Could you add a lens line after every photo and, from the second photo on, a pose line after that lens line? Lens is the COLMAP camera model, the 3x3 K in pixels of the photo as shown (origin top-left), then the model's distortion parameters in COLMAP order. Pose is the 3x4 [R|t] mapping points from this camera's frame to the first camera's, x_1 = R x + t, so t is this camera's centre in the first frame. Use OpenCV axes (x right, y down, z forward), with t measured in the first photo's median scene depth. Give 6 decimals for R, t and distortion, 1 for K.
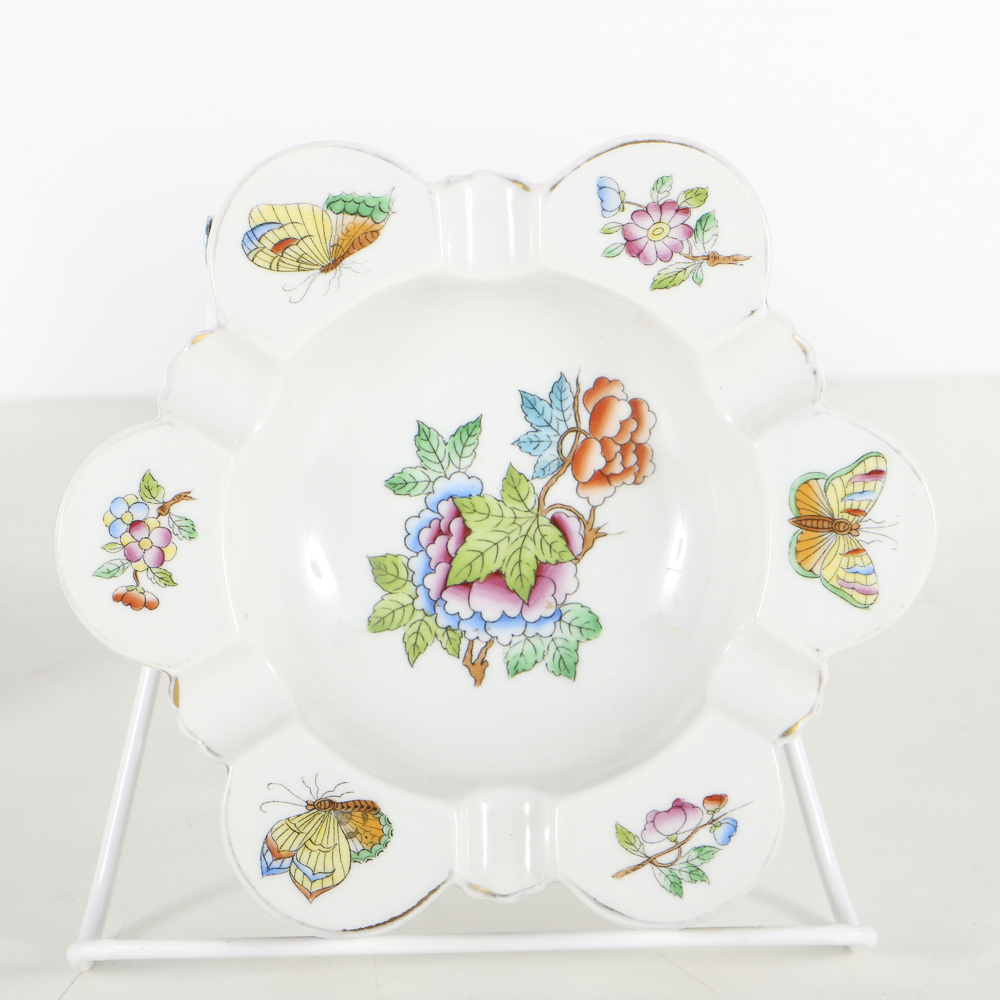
lens RADIAL K [[6088.2, 0, 500.0], [0, 6088.2, 500.0], [0, 0, 1]] dist [0.749416, 15.443558]
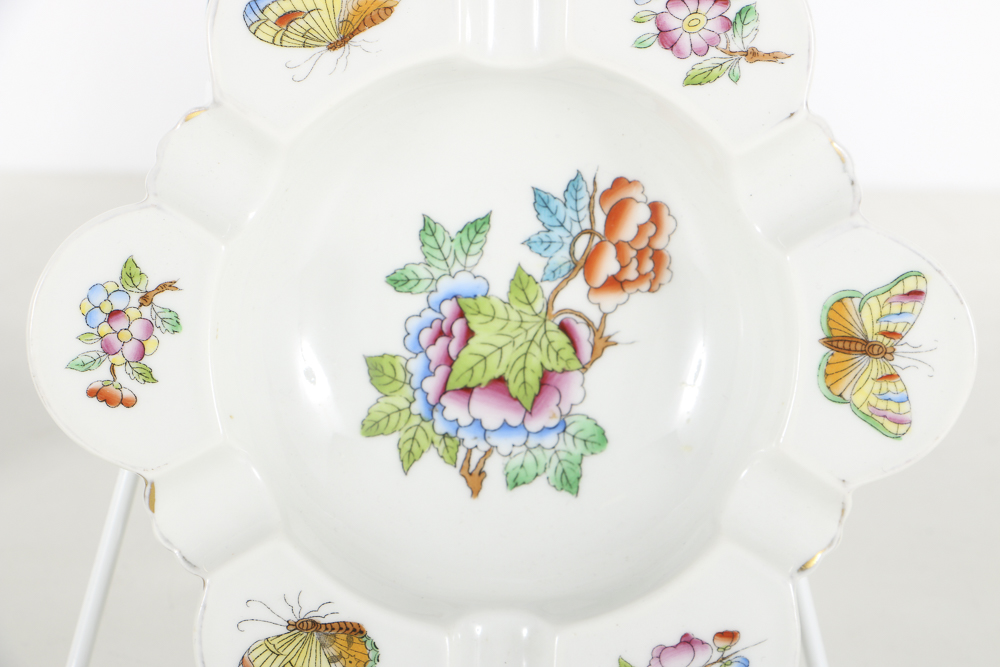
lens RADIAL K [[3354.7, 0, 500.0], [0, 3354.7, 333.5], [0, 0, 1]] dist [0.158836, 1.482890]
pose [[0.998651, 0.044255, 0.027151, -0.015239], [-0.044991, 0.998619, 0.027135, -0.009425], [-0.025912, -0.028320, 0.999263, 0.489111]]
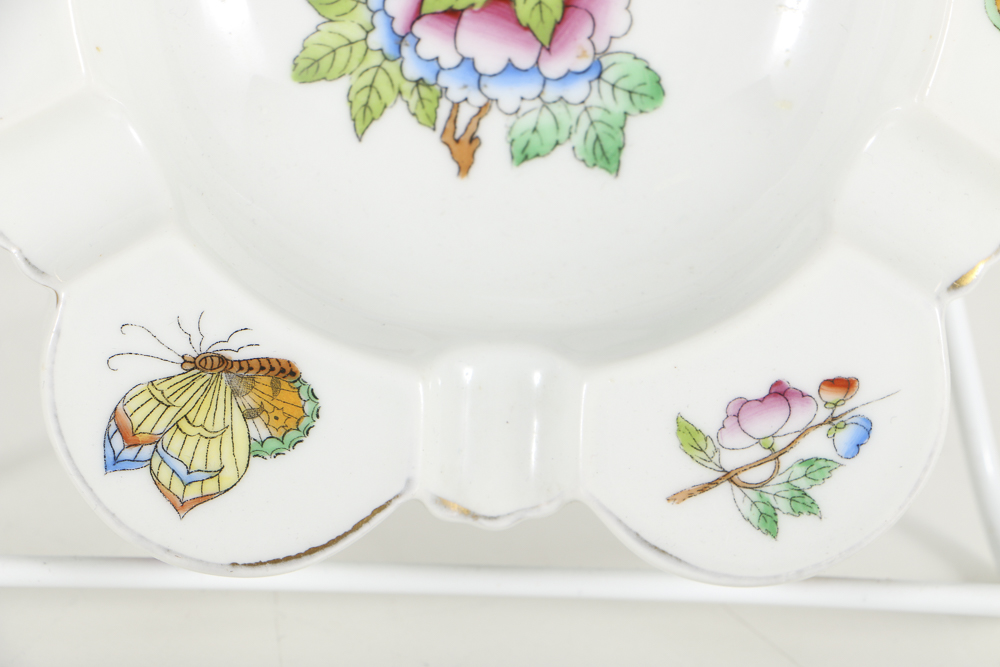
lens RADIAL K [[5907.5, 0, 500.0], [0, 5907.5, 333.5], [0, 0, 1]] dist [0.802676, 25.789272]
pose [[0.998093, 0.051834, 0.033534, -0.019762], [-0.054817, 0.993948, 0.095194, -0.011823], [-0.028396, -0.096851, 0.994894, 0.399938]]
